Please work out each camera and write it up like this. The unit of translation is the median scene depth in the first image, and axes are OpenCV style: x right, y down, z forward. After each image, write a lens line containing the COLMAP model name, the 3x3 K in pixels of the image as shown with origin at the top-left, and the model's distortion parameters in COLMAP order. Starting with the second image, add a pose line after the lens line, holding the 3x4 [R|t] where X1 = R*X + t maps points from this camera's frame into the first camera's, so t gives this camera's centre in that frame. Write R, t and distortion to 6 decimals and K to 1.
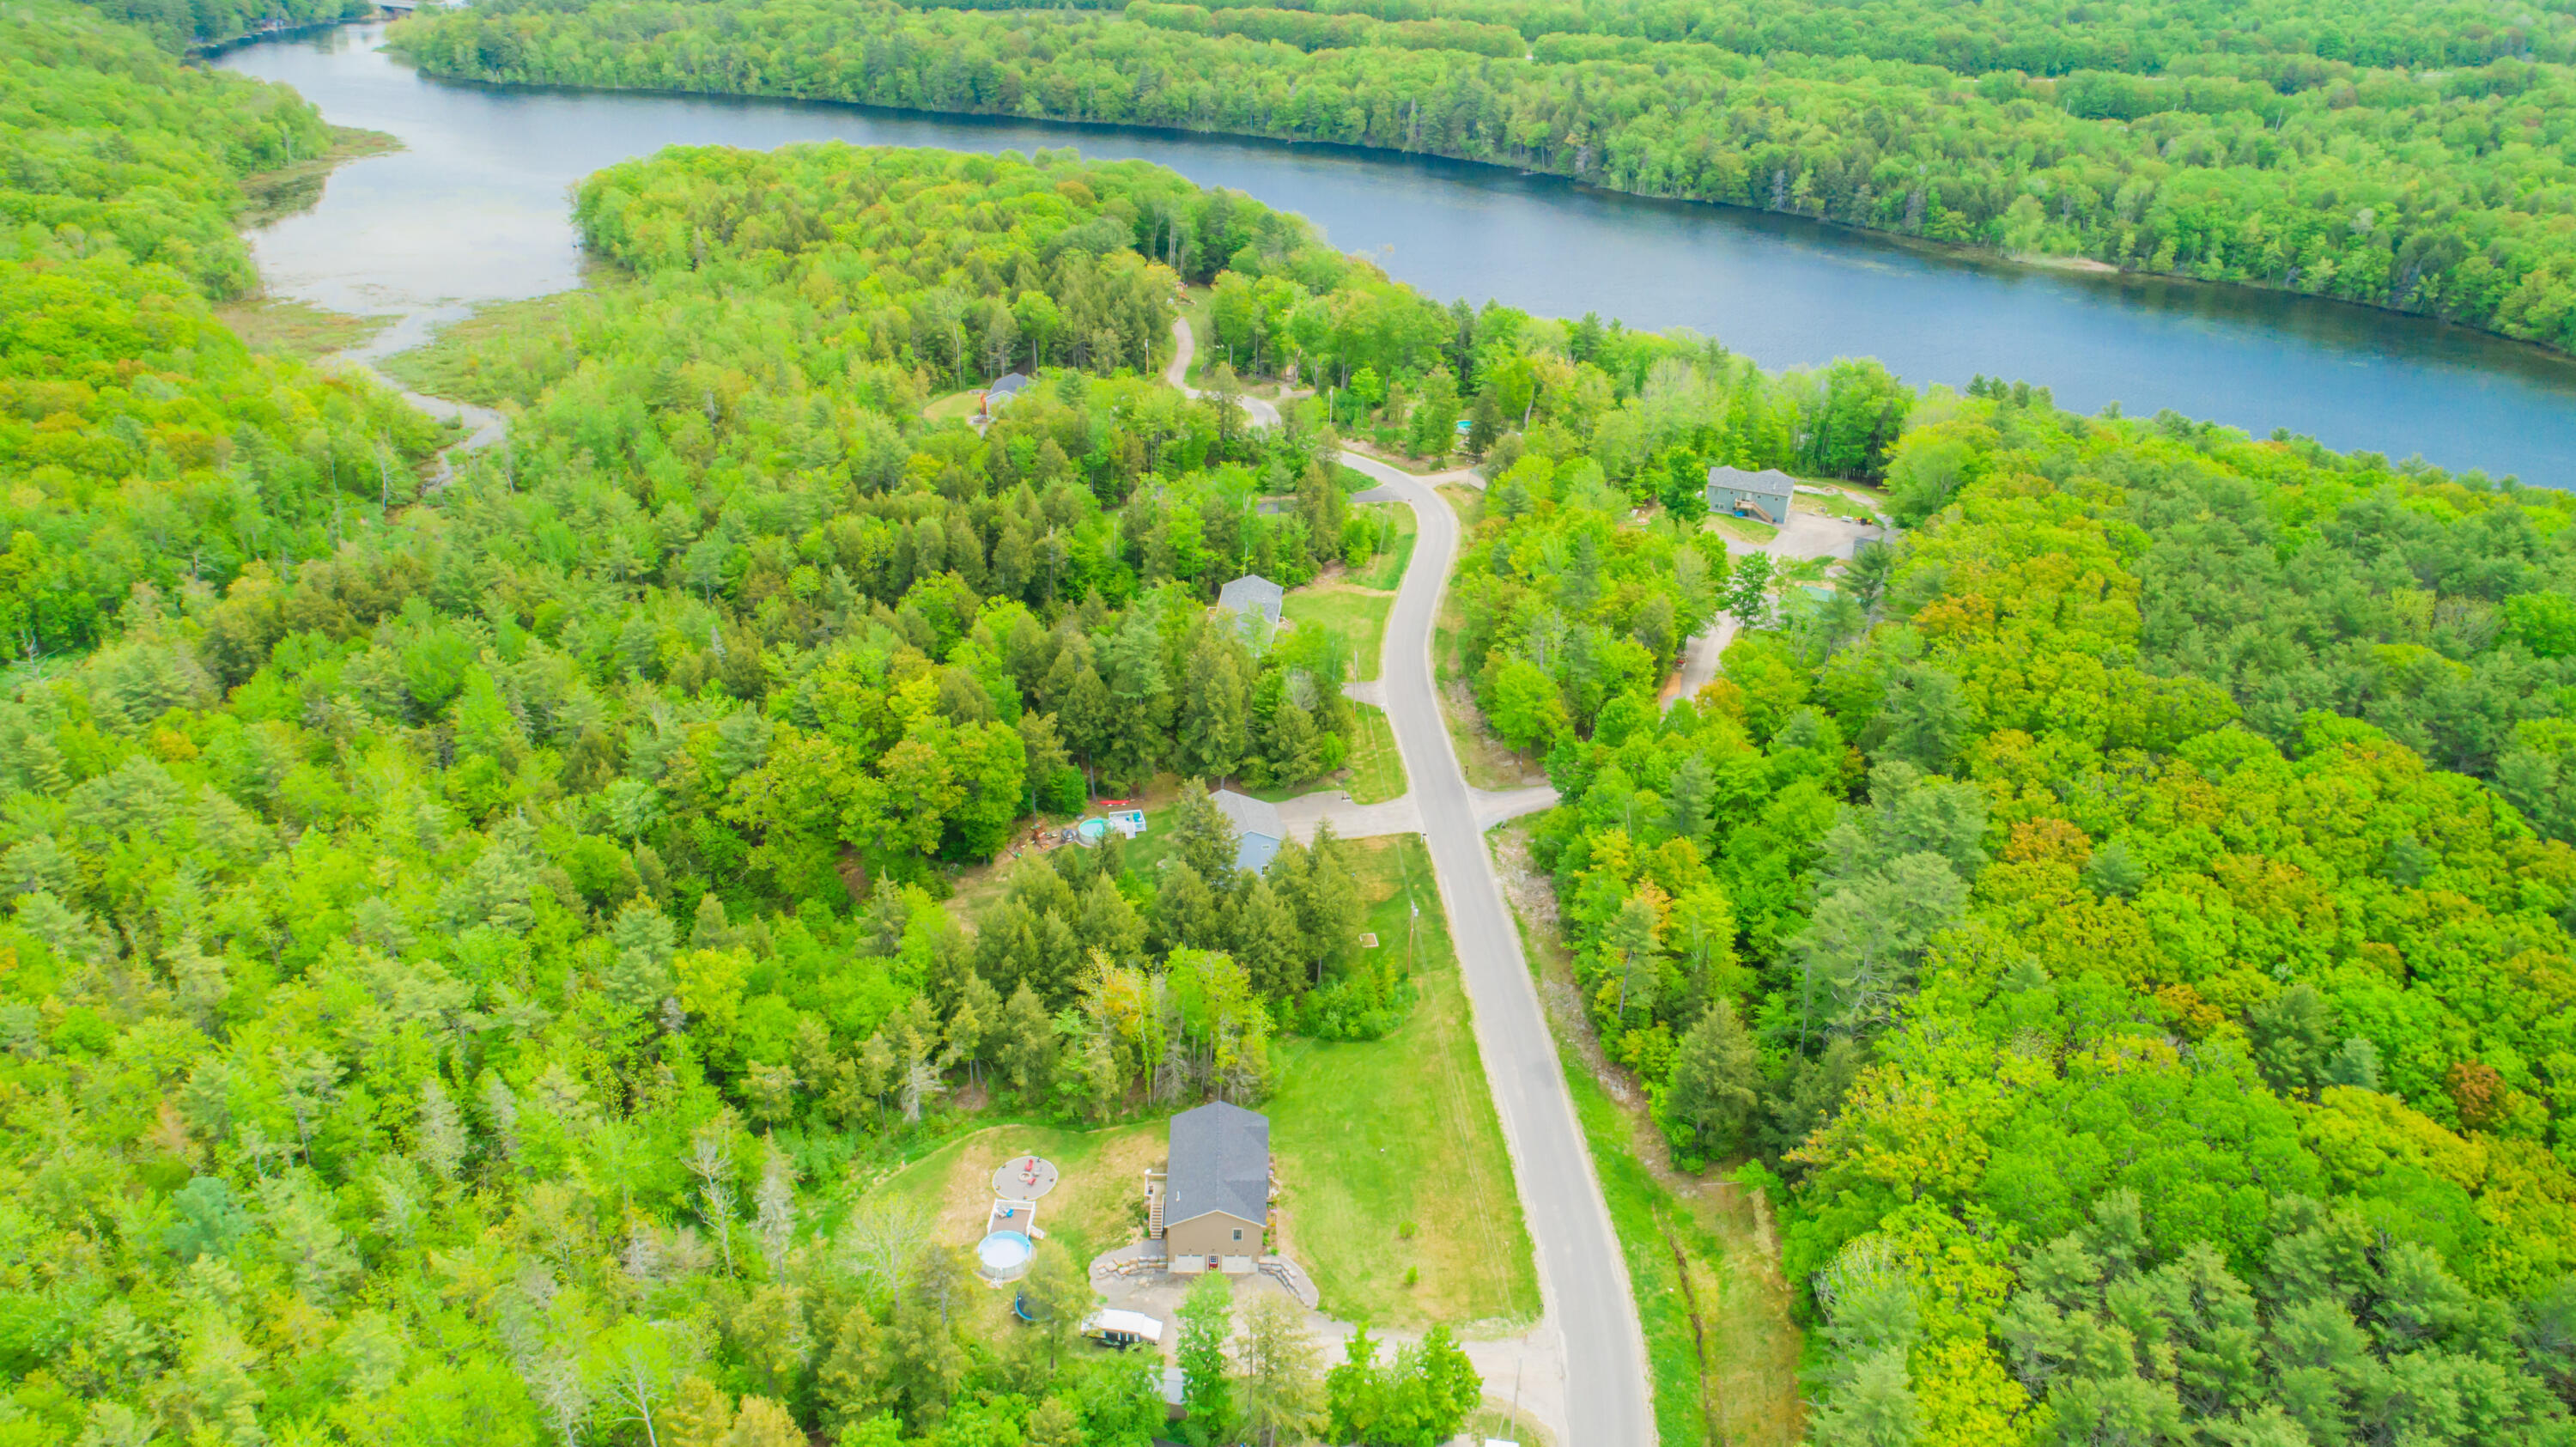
lens RADIAL K [[1735.1, 0, 1279.2], [0, 1735.1, 719.4], [0, 0, 1]] dist [-0.011556, 0.011080]
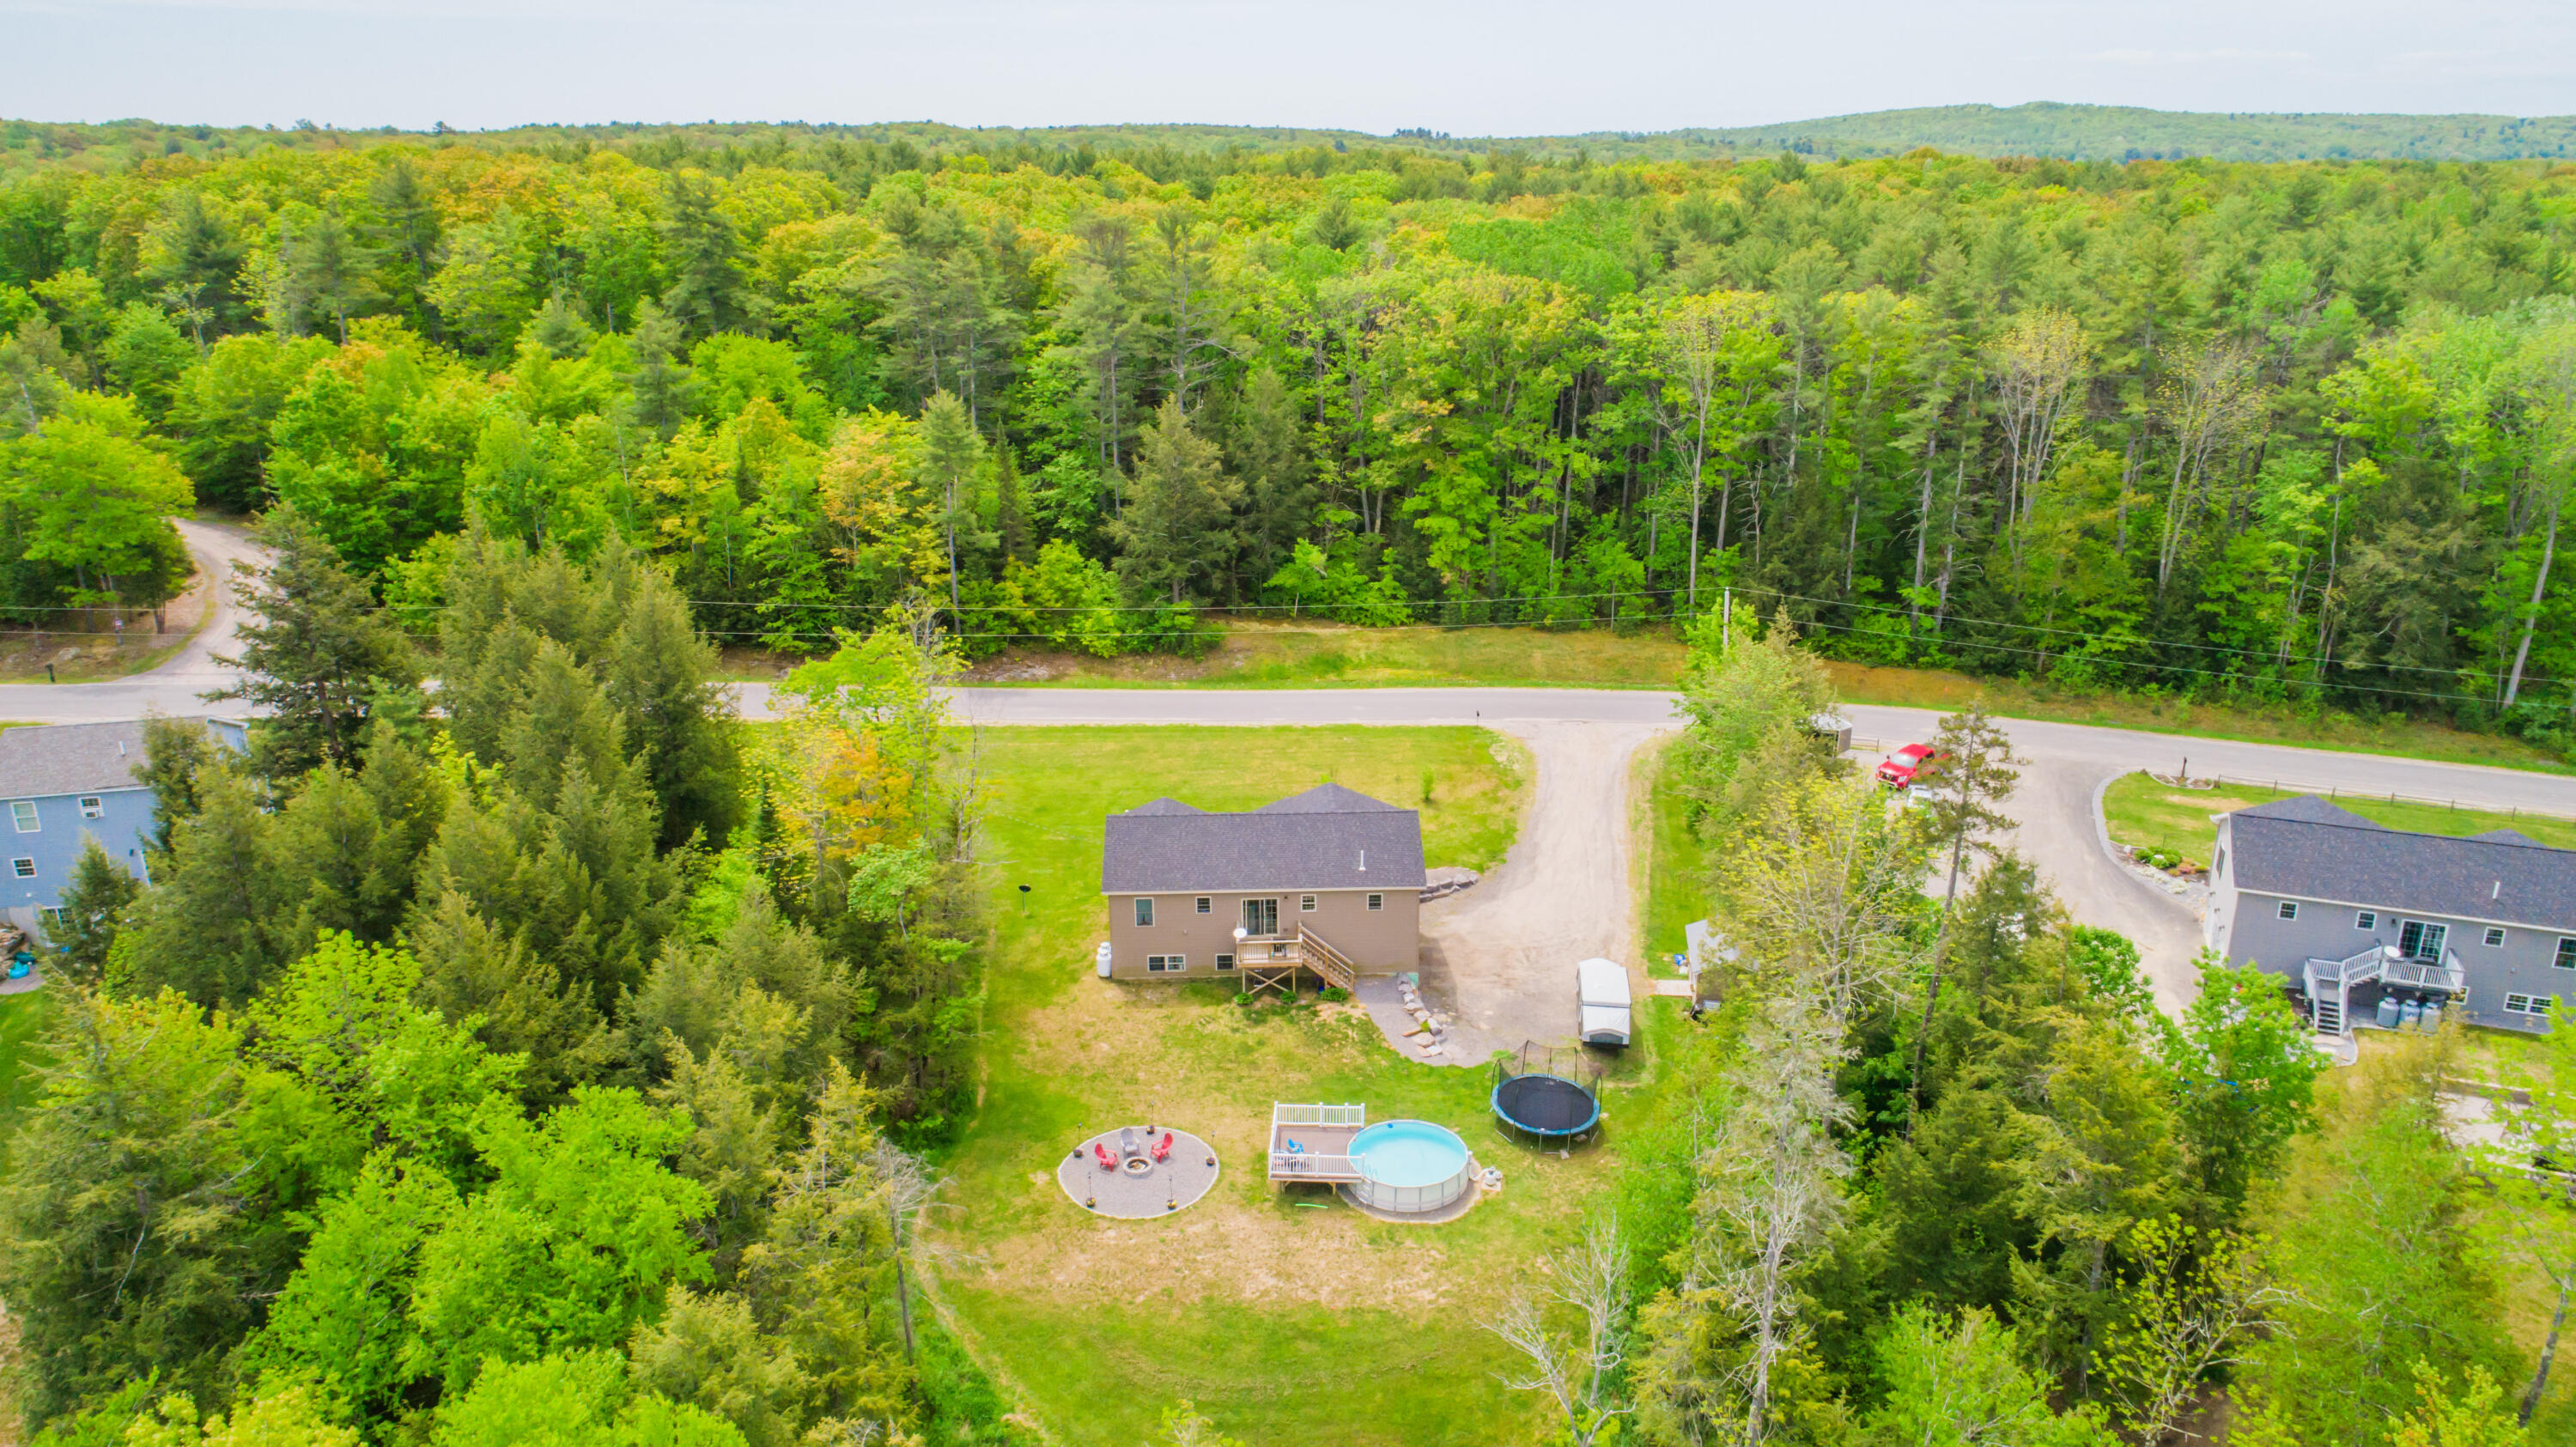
lens RADIAL K [[1735.1, 0, 1279.4], [0, 1735.1, 722.9], [0, 0, 1]] dist [-0.011556, 0.011080]
pose [[-0.006806, -0.343262, 0.939215, -0.140710], [0.449633, 0.837883, 0.309486, 0.018064], [-0.893187, 0.424409, 0.148639, 0.245739]]
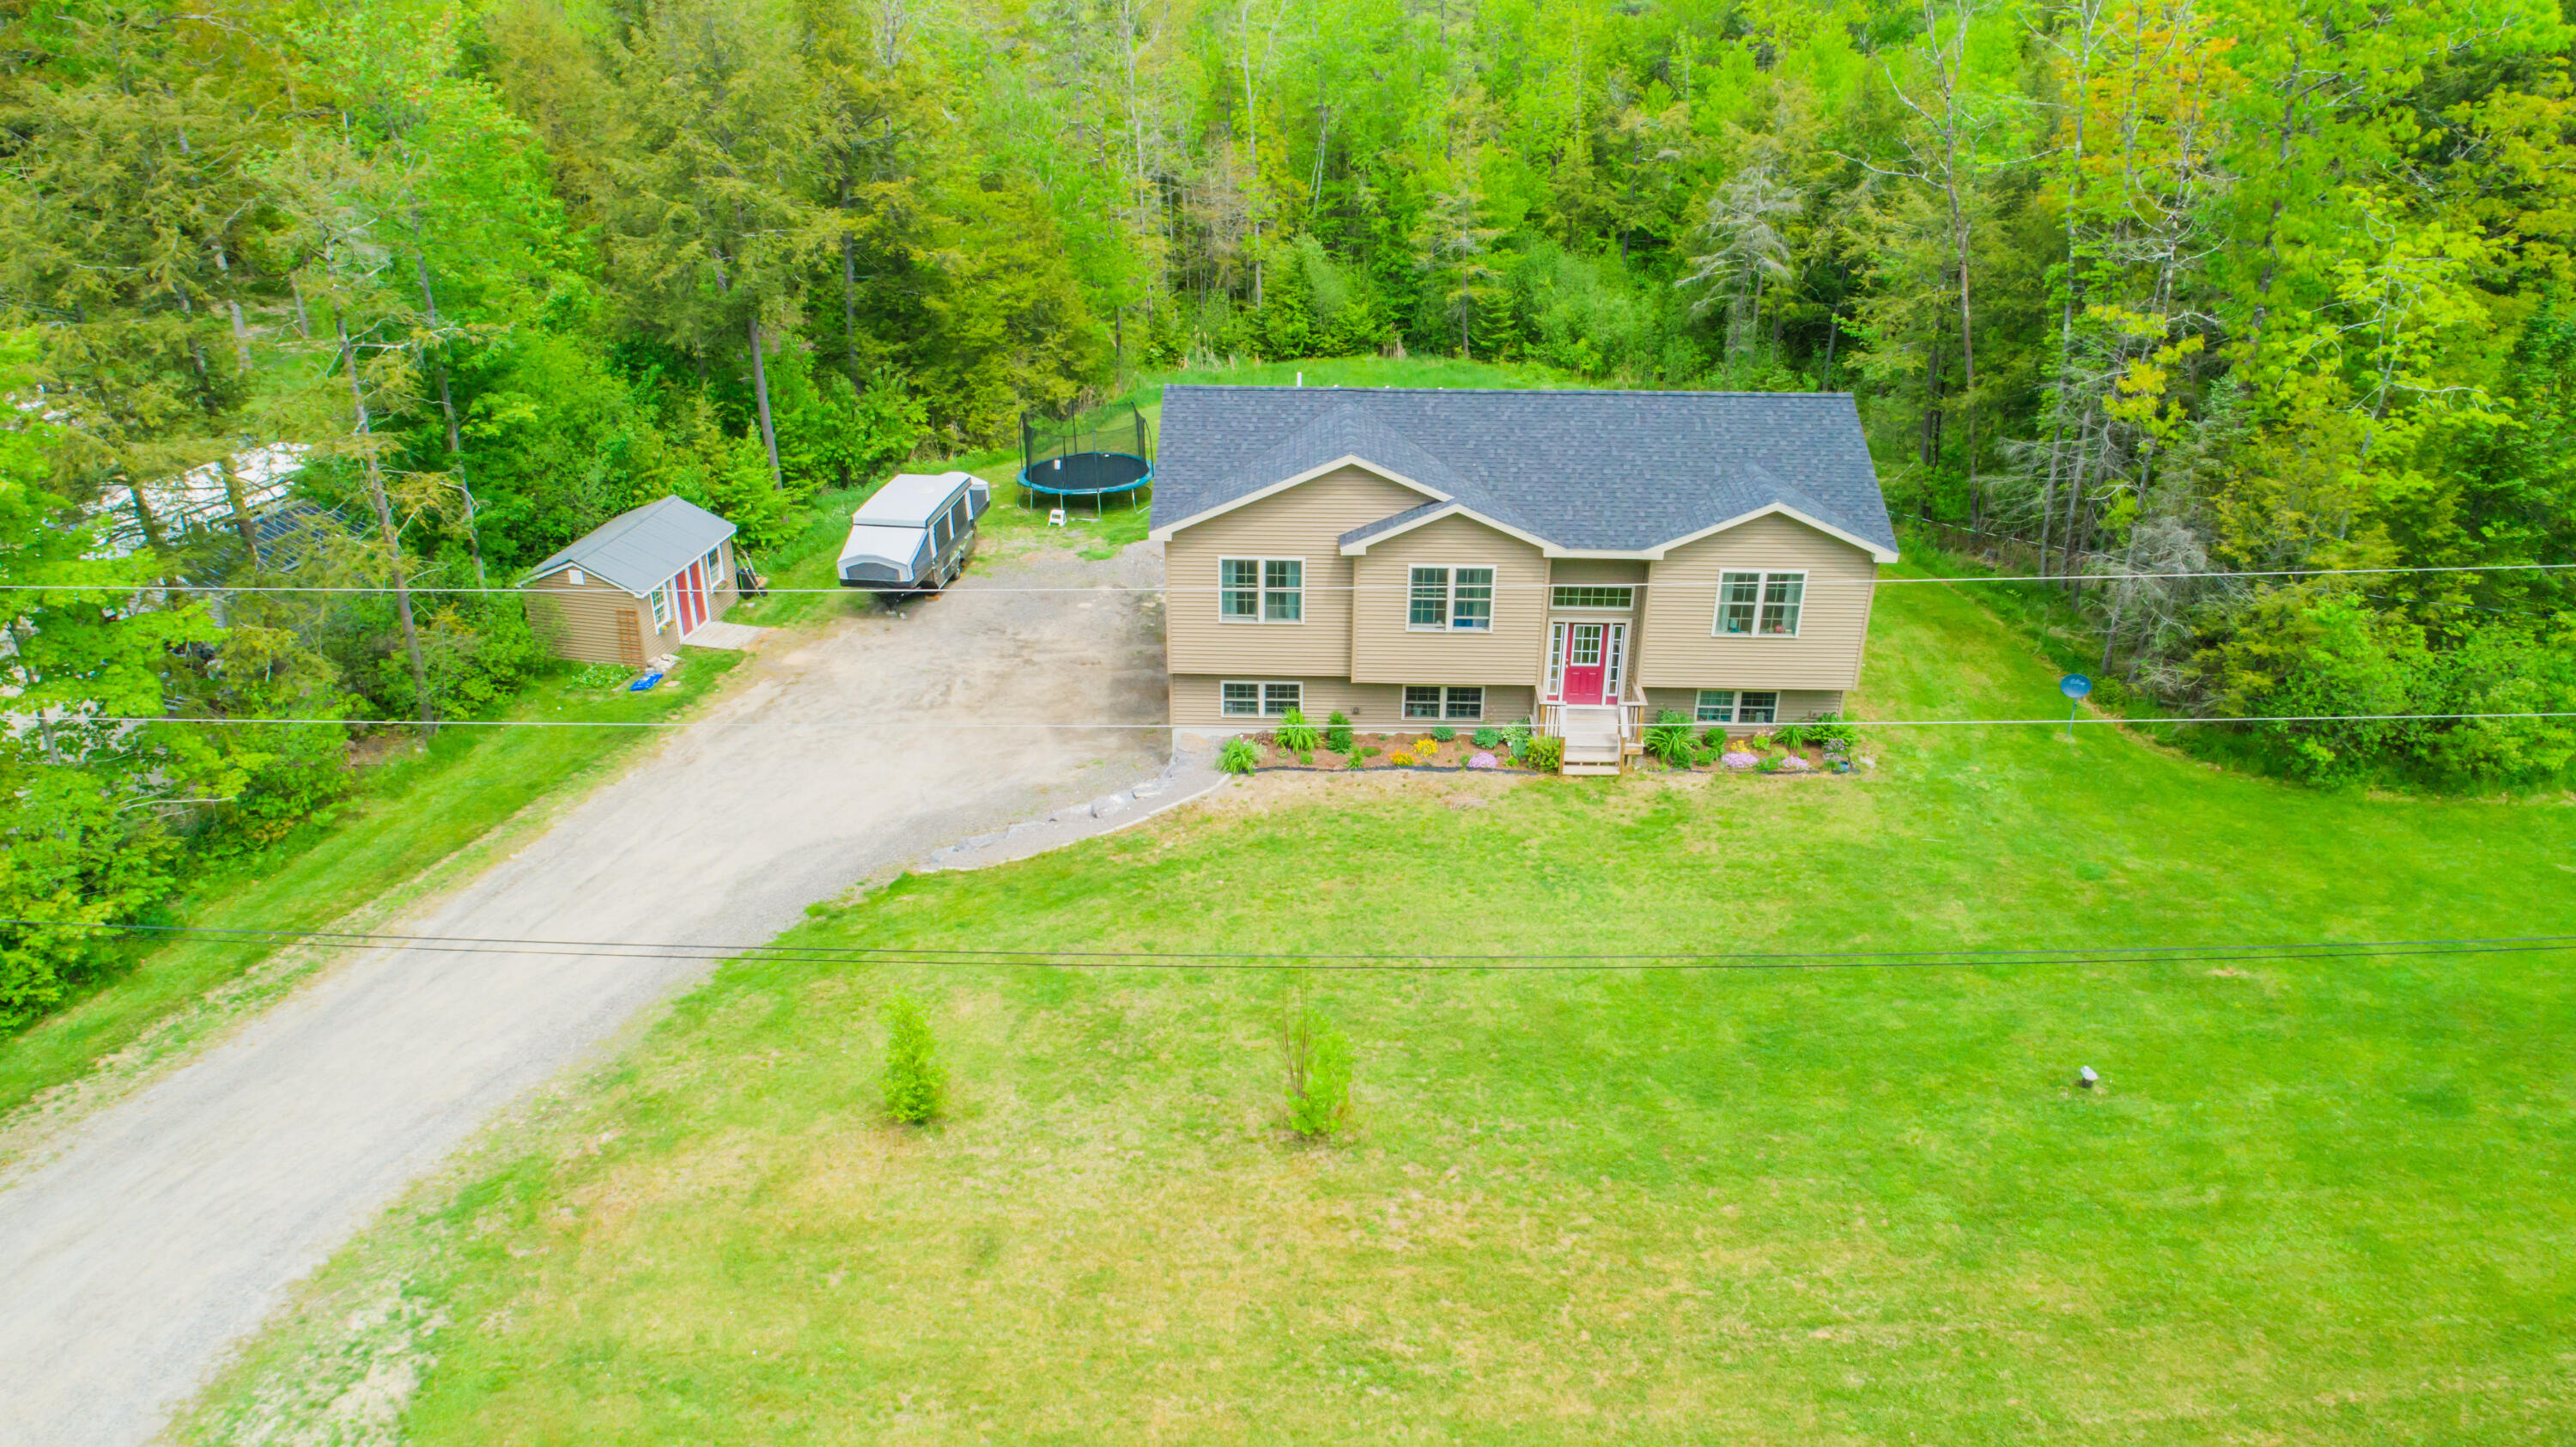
lens RADIAL K [[1735.1, 0, 1283.1], [0, 1735.1, 731.7], [0, 0, 1]] dist [-0.011556, 0.011080]
pose [[-0.036501, 0.426870, -0.903576, 0.054722], [-0.446921, 0.801747, 0.396817, 0.056049], [0.893829, 0.418311, 0.161512, 0.258726]]
